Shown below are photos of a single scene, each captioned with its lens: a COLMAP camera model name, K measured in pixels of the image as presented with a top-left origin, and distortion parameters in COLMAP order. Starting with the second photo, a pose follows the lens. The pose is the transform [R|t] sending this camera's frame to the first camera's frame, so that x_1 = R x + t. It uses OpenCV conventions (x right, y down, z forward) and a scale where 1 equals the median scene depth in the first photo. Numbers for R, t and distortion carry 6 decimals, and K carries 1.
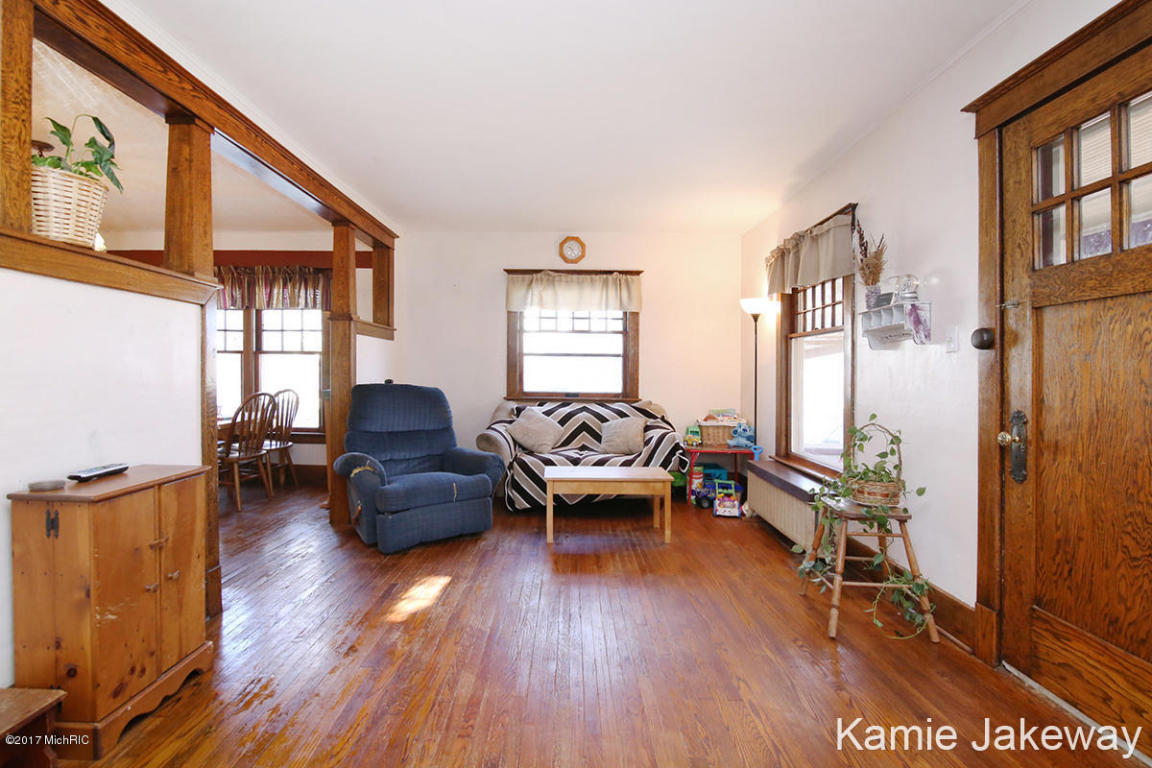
lens RADIAL K [[538.0, 0, 570.0], [0, 538.0, 384.0], [0, 0, 1]] dist [-0.014869, 0.000079]
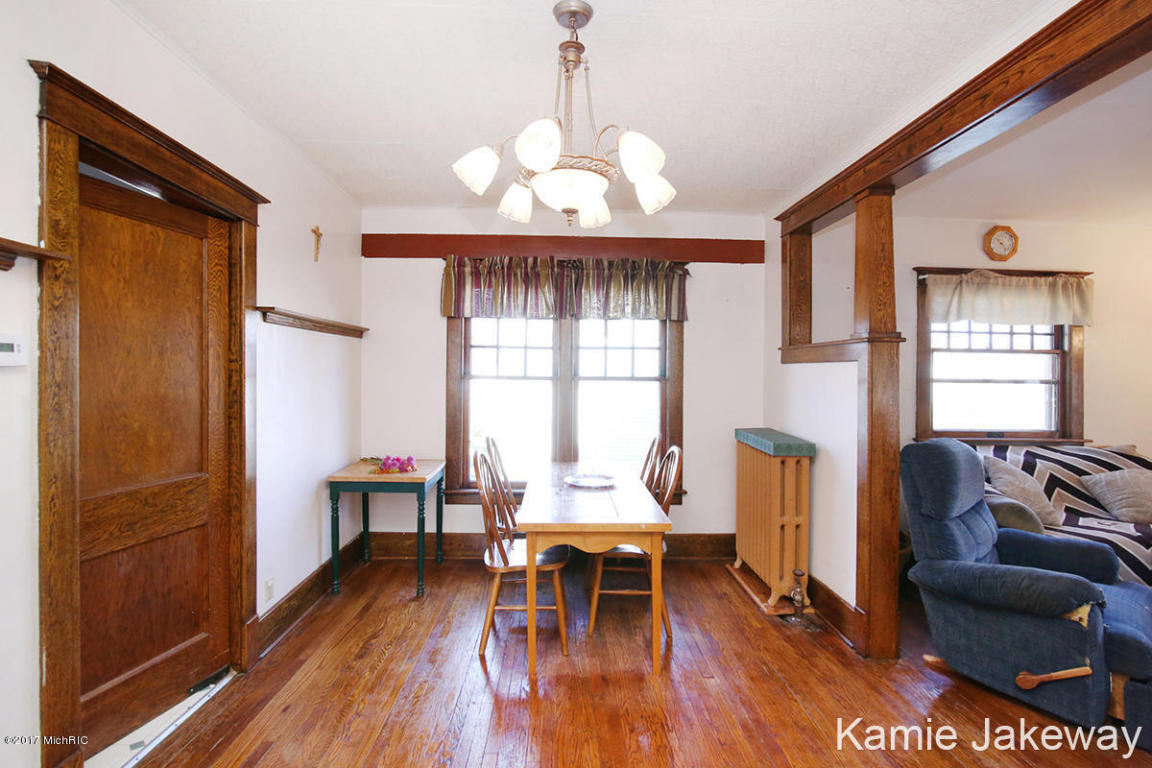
lens RADIAL K [[527.1, 0, 576.0], [0, 527.1, 384.0], [0, 0, 1]] dist [-0.001316, -0.000010]
pose [[0.998654, -0.000991, 0.051865, -0.734302], [0.001340, 0.999977, -0.006704, -0.055511], [-0.051858, 0.006764, 0.998632, 0.342210]]
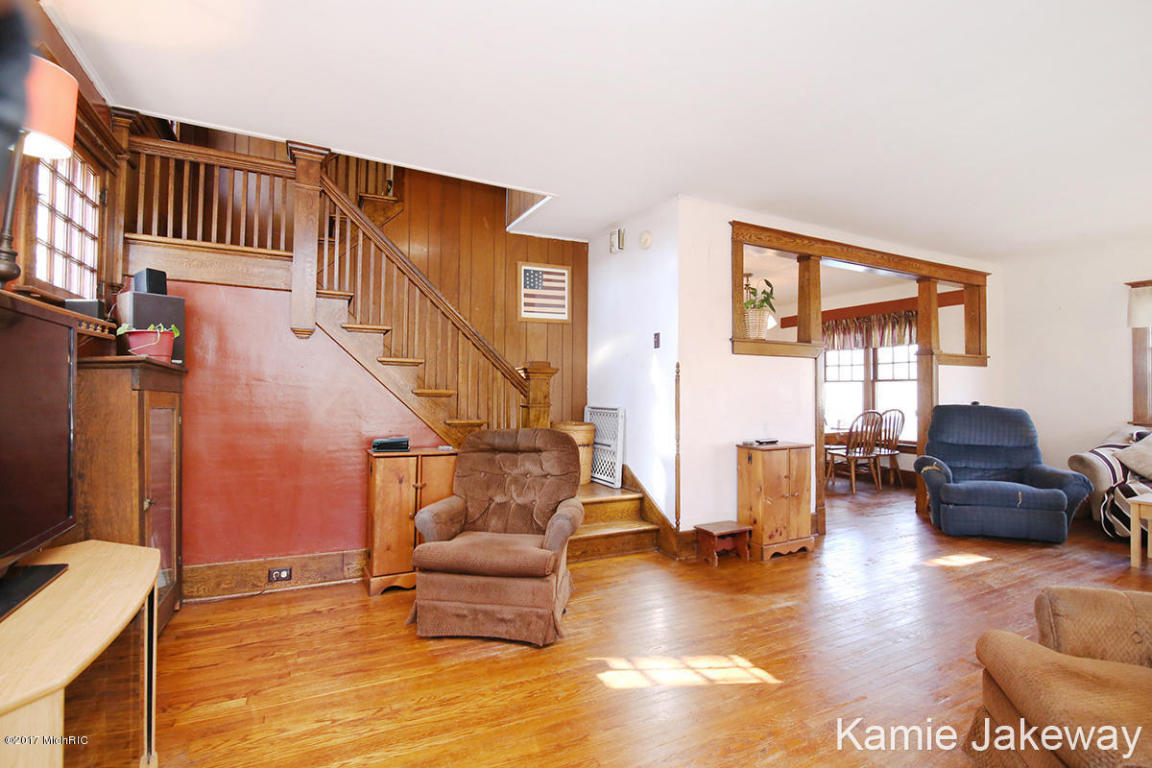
lens RADIAL K [[538.0, 0, 570.0], [0, 538.0, 384.0], [0, 0, 1]] dist [-0.014869, 0.000079]
pose [[0.448447, -0.025357, -0.893450, 0.294368], [-0.017072, 0.999172, -0.036926, 0.011168], [0.893646, 0.031813, 0.447643, -0.290063]]
